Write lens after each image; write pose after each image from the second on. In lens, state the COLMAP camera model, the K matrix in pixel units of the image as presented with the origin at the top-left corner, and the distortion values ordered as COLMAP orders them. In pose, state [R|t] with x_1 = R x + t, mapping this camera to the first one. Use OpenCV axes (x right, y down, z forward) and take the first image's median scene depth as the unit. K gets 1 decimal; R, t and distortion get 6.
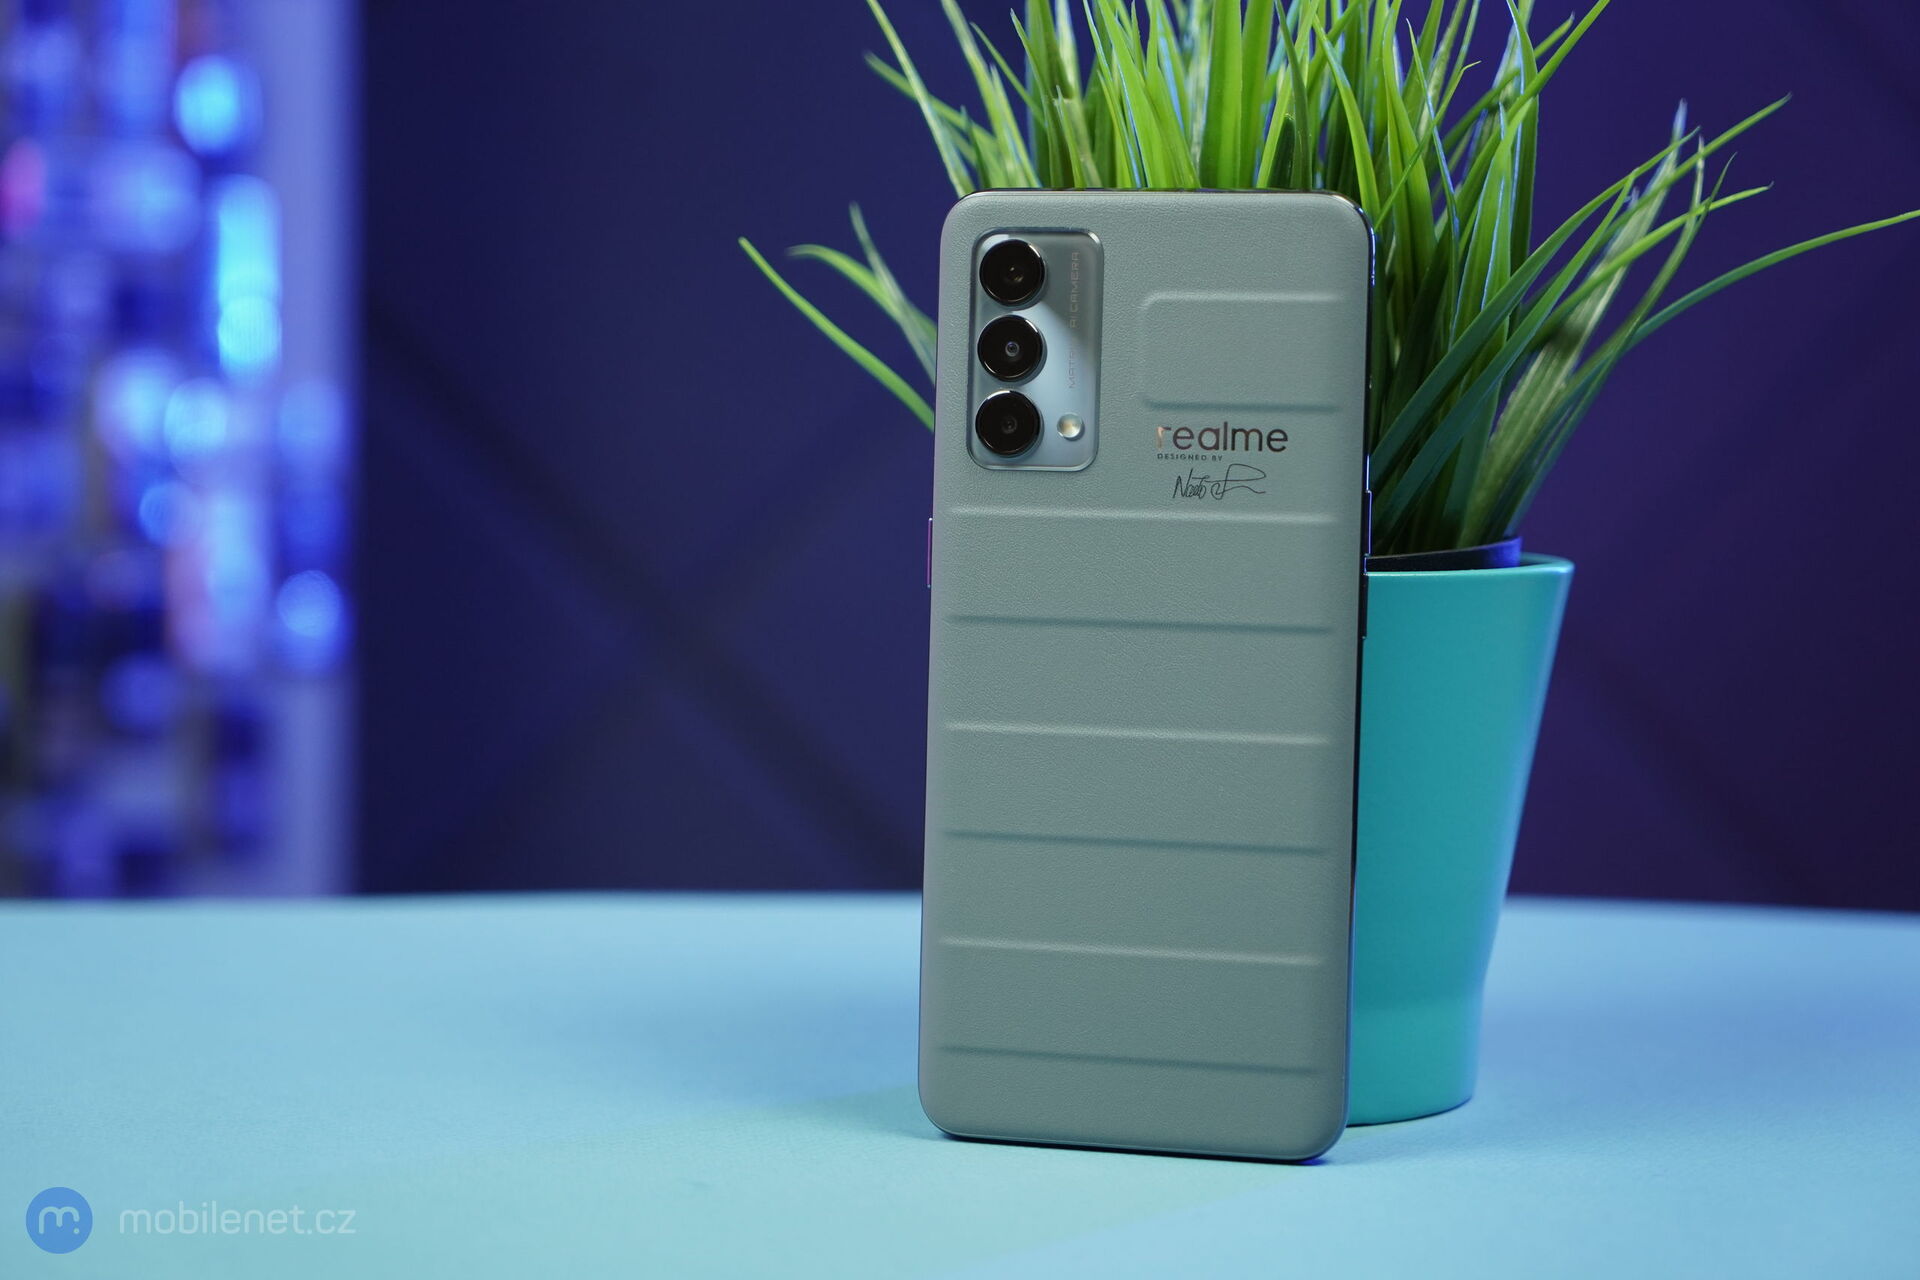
lens RADIAL K [[3872.4, 0, 963.1], [0, 3872.4, 630.5], [0, 0, 1]] dist [0.018278, 0.000000]
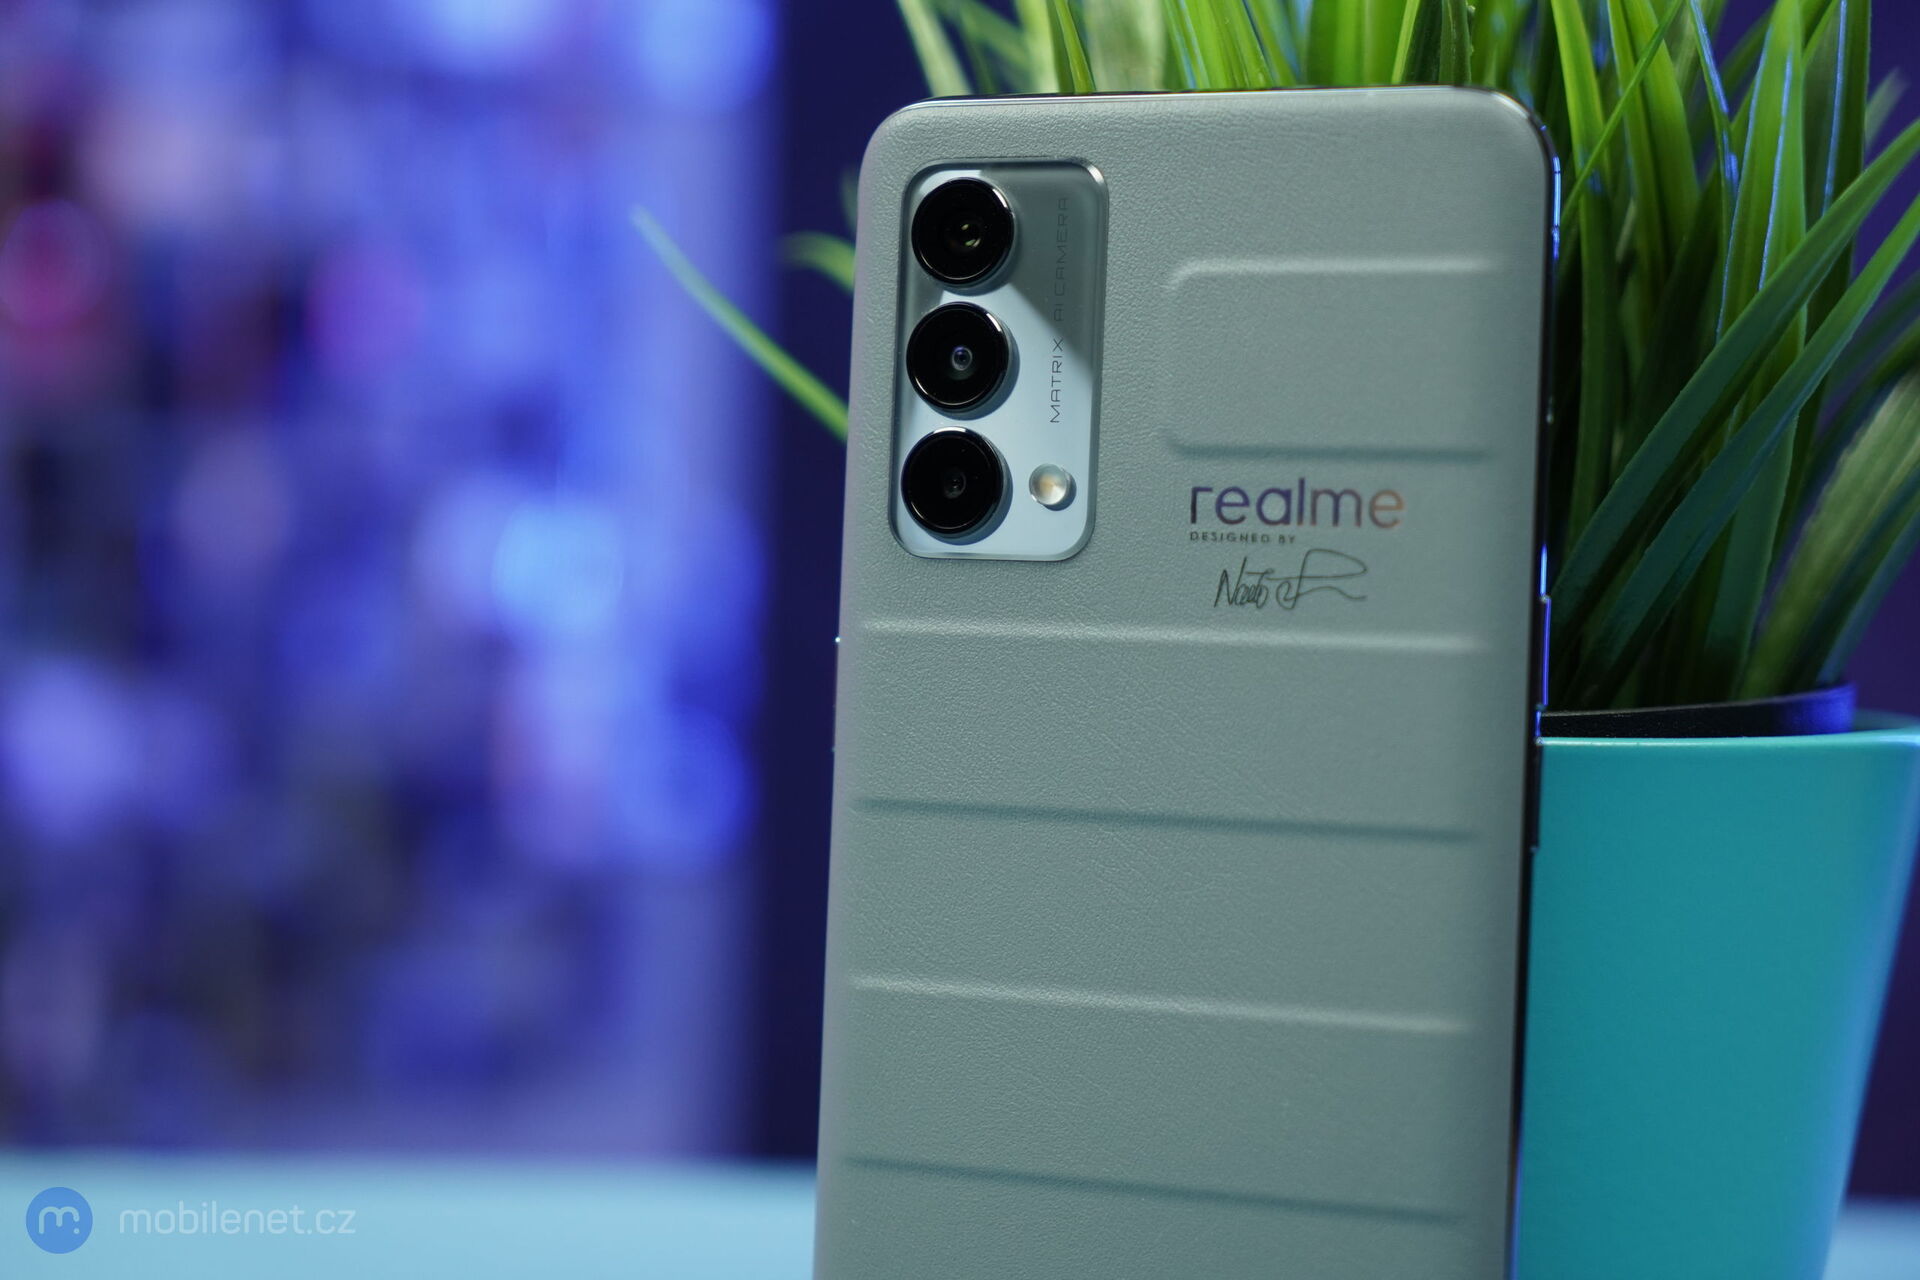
lens RADIAL K [[3872.4, 0, 957.6], [0, 3872.4, 652.5], [0, 0, 1]] dist [0.018278, 0.000000]
pose [[0.988734, 0.011950, -0.149204, 0.102995], [-0.017592, 0.999177, -0.036551, -0.004868], [0.148645, 0.038764, 0.988131, 0.406752]]
